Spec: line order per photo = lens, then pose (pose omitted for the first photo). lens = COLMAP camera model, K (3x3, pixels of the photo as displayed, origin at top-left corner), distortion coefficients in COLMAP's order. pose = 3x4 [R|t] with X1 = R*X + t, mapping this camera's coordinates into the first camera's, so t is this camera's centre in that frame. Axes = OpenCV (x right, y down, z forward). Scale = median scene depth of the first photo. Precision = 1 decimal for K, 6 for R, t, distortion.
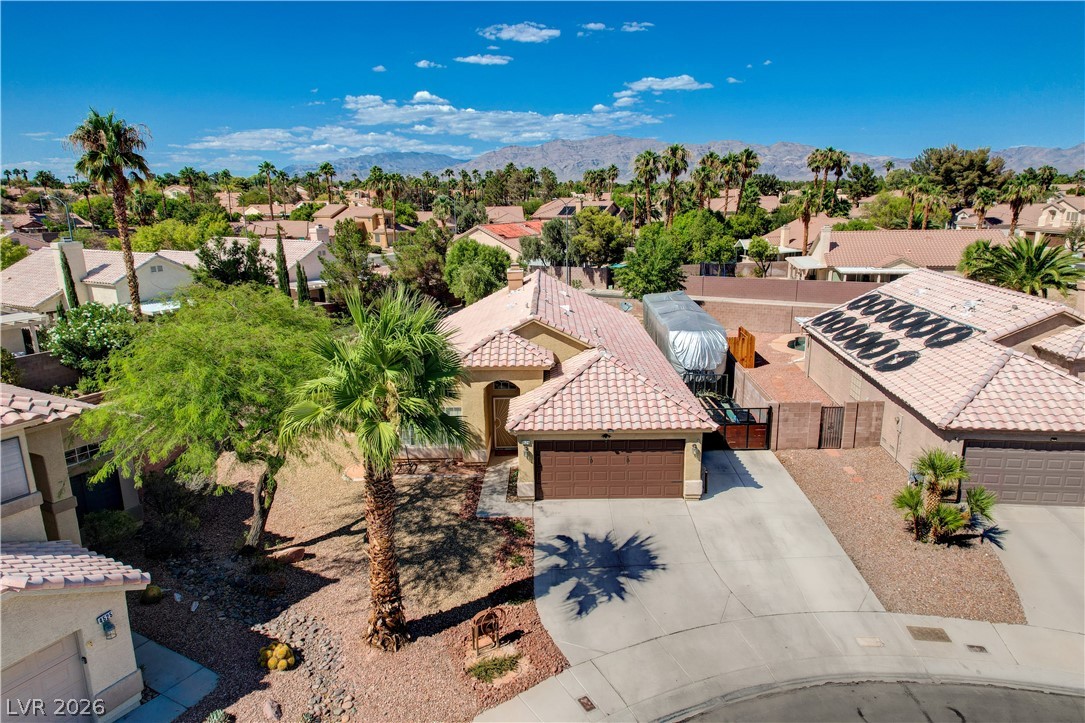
lens RADIAL K [[669.8, 0, 542.5], [0, 669.8, 361.5], [0, 0, 1]] dist [0.087415, -0.066306]
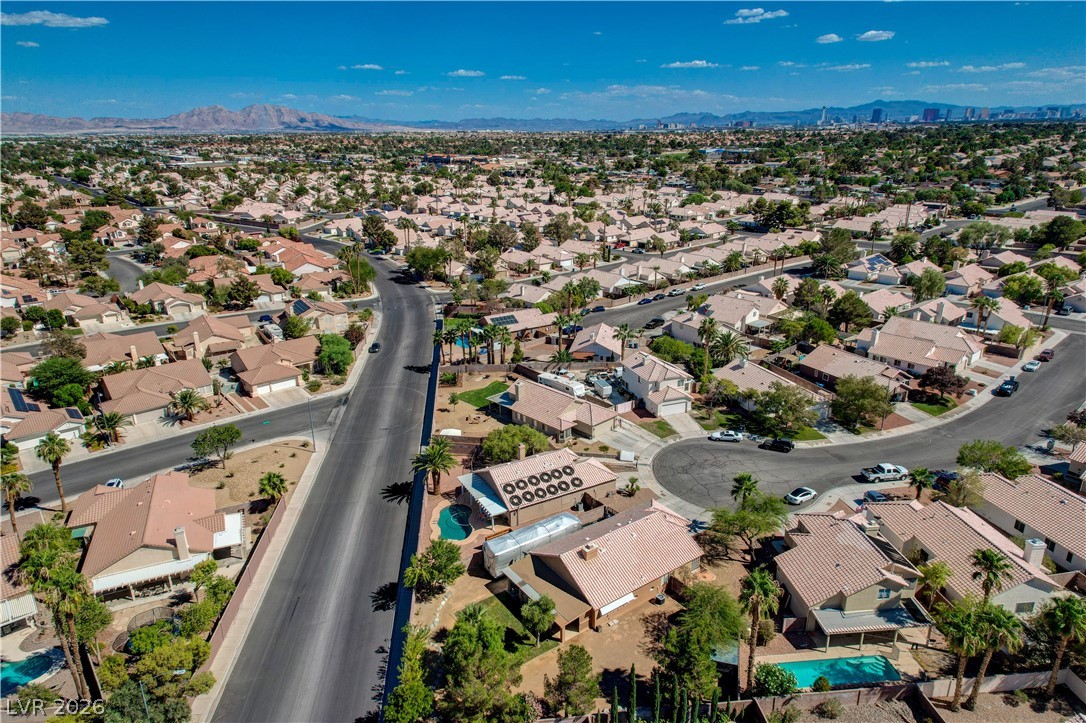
lens RADIAL K [[667.2, 0, 543.0], [0, 667.2, 361.5], [0, 0, 1]] dist [0.098228, -0.083268]
pose [[-0.587730, -0.244871, 0.771110, -2.200474], [0.211727, 0.873331, 0.438707, -2.460799], [-0.780862, 0.421106, -0.461437, 2.928222]]
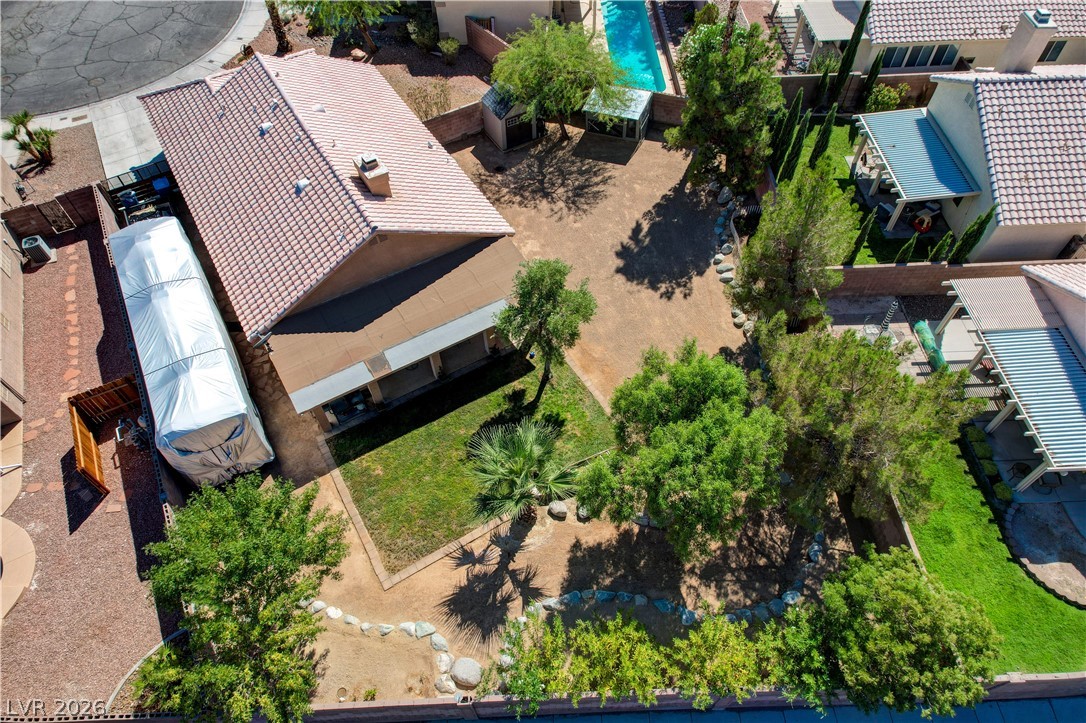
lens RADIAL K [[670.4, 0, 543.0], [0, 670.4, 361.5], [0, 0, 1]] dist [0.087415, -0.066306]
pose [[-0.852494, 0.434062, -0.291279, 0.175571], [-0.092755, 0.422770, 0.901478, -1.206154], [0.514441, 0.795522, -0.320147, 2.476937]]
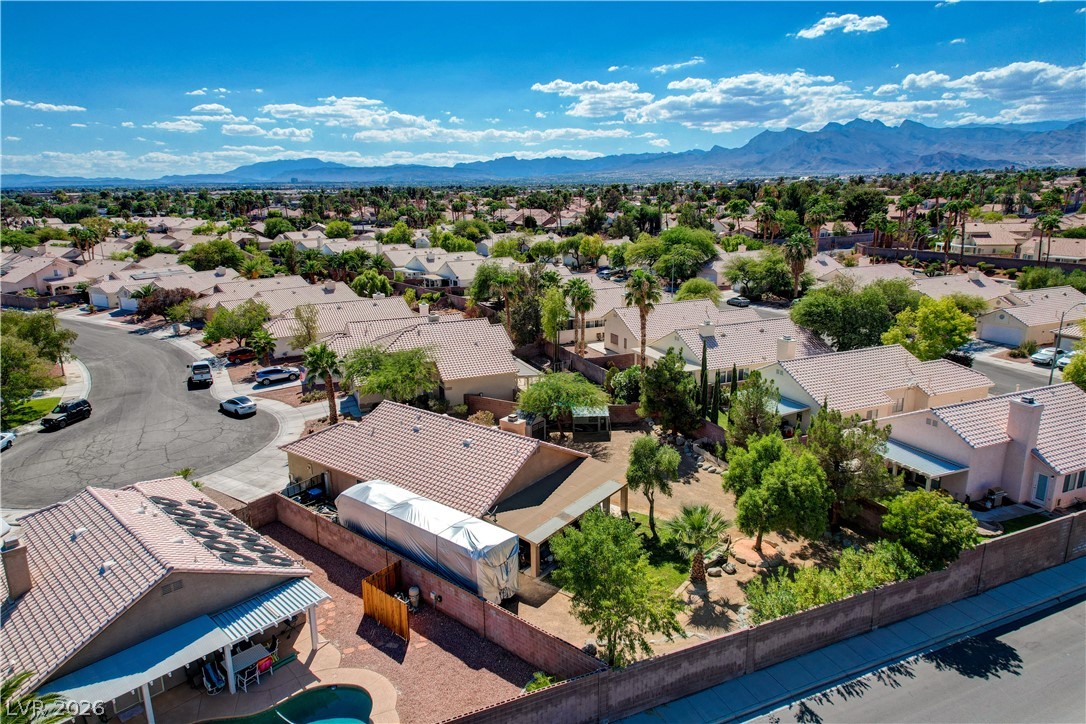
lens RADIAL K [[670.4, 0, 543.0], [0, 670.4, 362.0], [0, 0, 1]] dist [0.087415, -0.066306]
pose [[-0.602147, 0.220106, -0.767446, 1.373621], [-0.166930, 0.905292, 0.390616, -1.175720], [0.780739, 0.363318, -0.508376, 2.665100]]
